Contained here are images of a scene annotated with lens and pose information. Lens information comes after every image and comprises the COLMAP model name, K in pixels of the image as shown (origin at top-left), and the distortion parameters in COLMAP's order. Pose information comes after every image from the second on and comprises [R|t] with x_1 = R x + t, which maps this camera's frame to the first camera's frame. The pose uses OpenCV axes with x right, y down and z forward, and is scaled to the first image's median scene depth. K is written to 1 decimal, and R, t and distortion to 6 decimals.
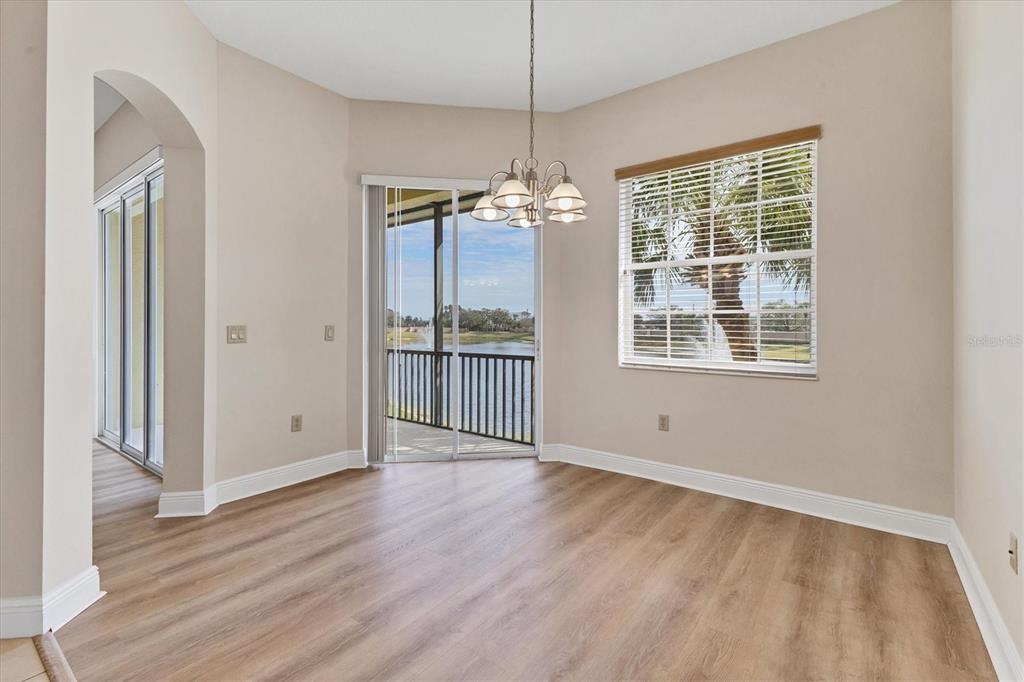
lens RADIAL K [[452.9, 0, 512.9], [0, 452.9, 322.3], [0, 0, 1]] dist [0.009739, -0.000178]
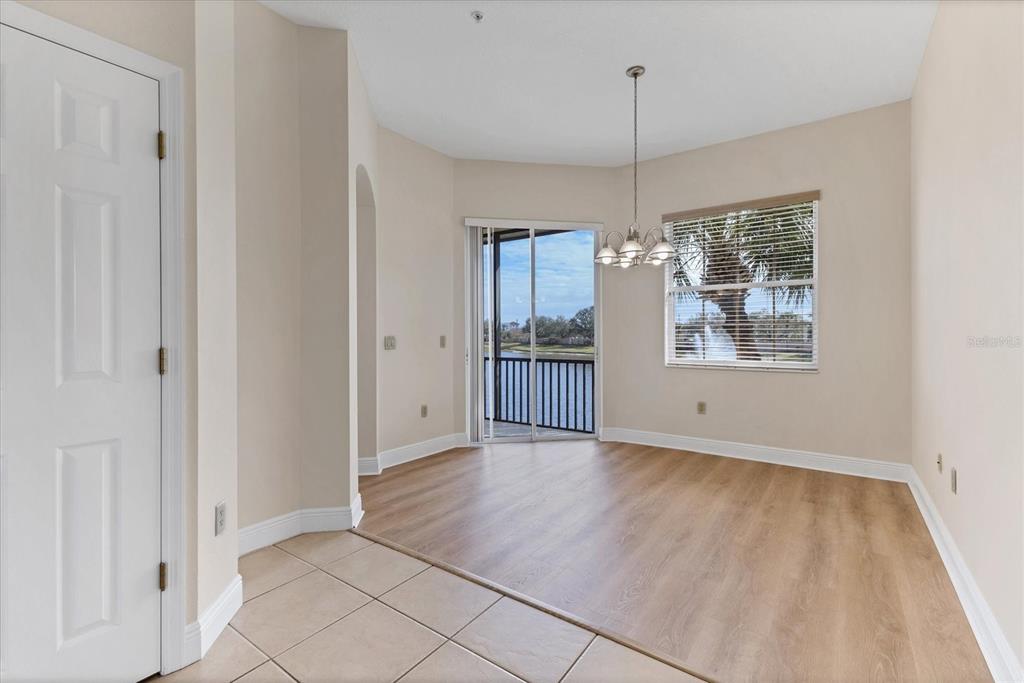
lens RADIAL K [[448.4, 0, 514.1], [0, 448.4, 334.8], [0, 0, 1]] dist [0.000872, 0.006554]
pose [[0.999609, -0.005136, 0.027500, -0.300142], [0.005010, 0.999977, 0.004647, -0.001465], [-0.027523, -0.004507, 0.999611, -0.350885]]
